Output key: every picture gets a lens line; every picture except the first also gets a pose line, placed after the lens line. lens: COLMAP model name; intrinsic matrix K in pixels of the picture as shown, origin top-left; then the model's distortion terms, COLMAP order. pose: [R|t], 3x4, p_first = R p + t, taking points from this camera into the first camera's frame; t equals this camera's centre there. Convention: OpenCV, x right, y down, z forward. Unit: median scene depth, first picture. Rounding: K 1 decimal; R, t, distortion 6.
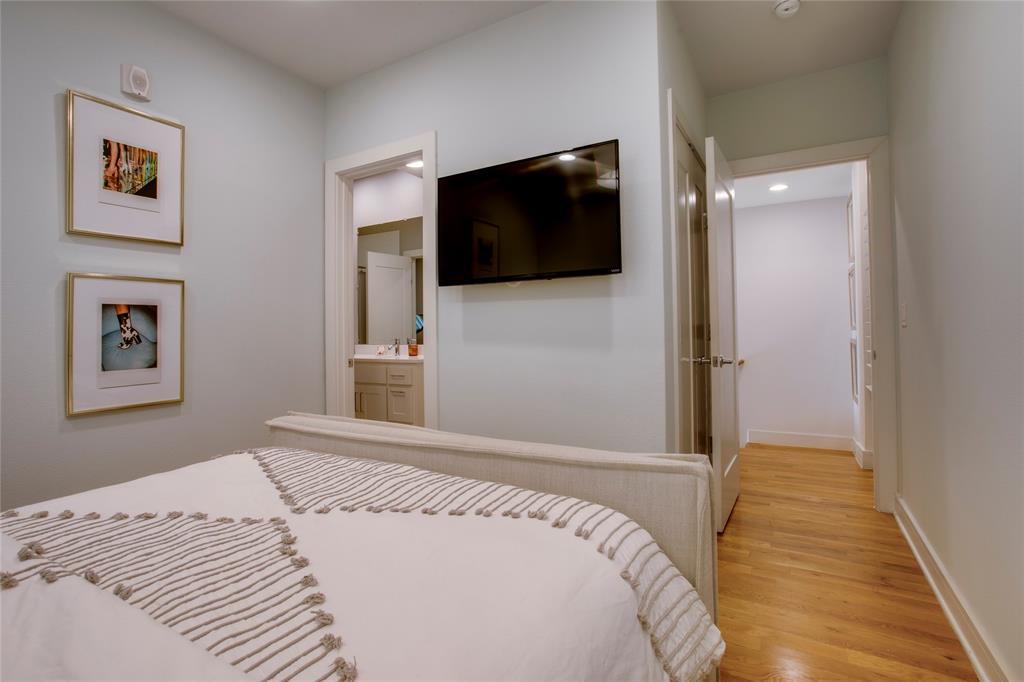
lens RADIAL K [[556.7, 0, 512.3], [0, 556.7, 323.5], [0, 0, 1]] dist [-0.000878, -0.000133]
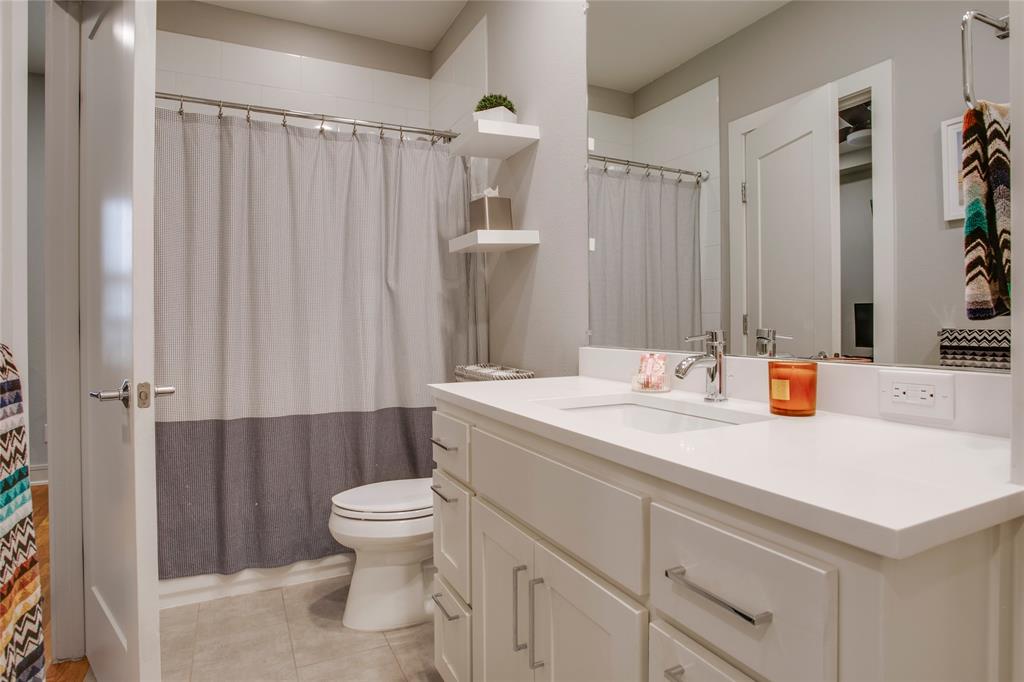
lens RADIAL K [[556.7, 0, 512.3], [0, 556.7, 323.5], [0, 0, 1]] dist [-0.000878, -0.000133]
pose [[0.846551, 0.006903, -0.532263, -0.153114], [0.008456, 0.999615, 0.026414, 0.017208], [0.532240, -0.026862, 0.846167, 0.750830]]
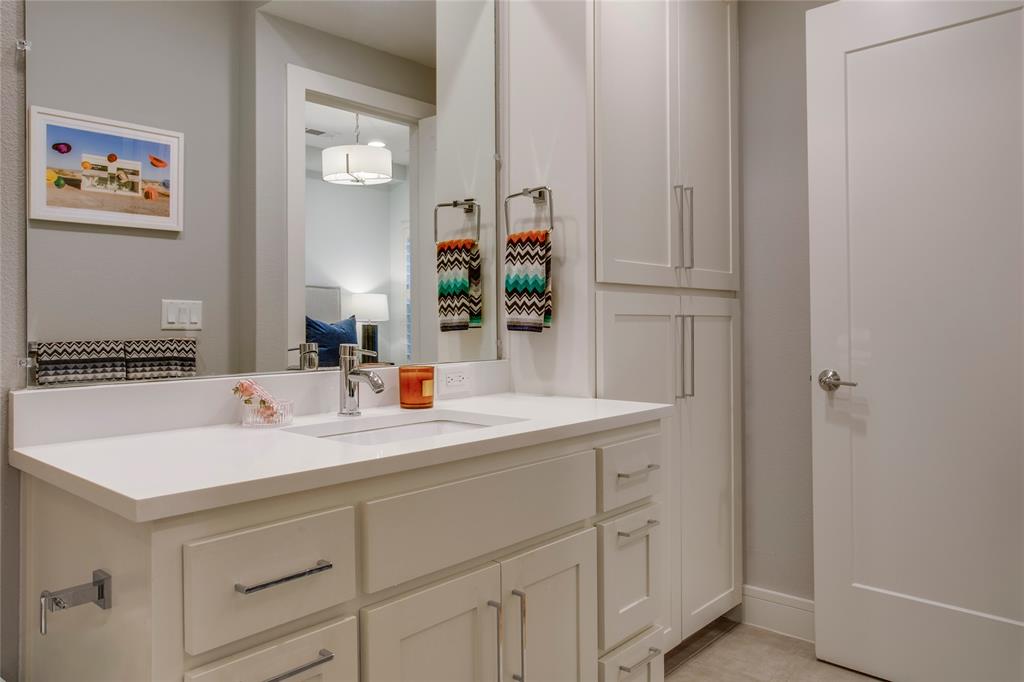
lens RADIAL K [[728.8, 0, 513.5], [0, 728.8, 316.7], [0, 0, 1]] dist [0.000127, 0.000430]
pose [[0.201776, 0.018815, 0.979251, -0.522176], [-0.020703, 0.999674, -0.014941, 0.019204], [-0.979213, -0.017258, 0.202100, 0.876466]]
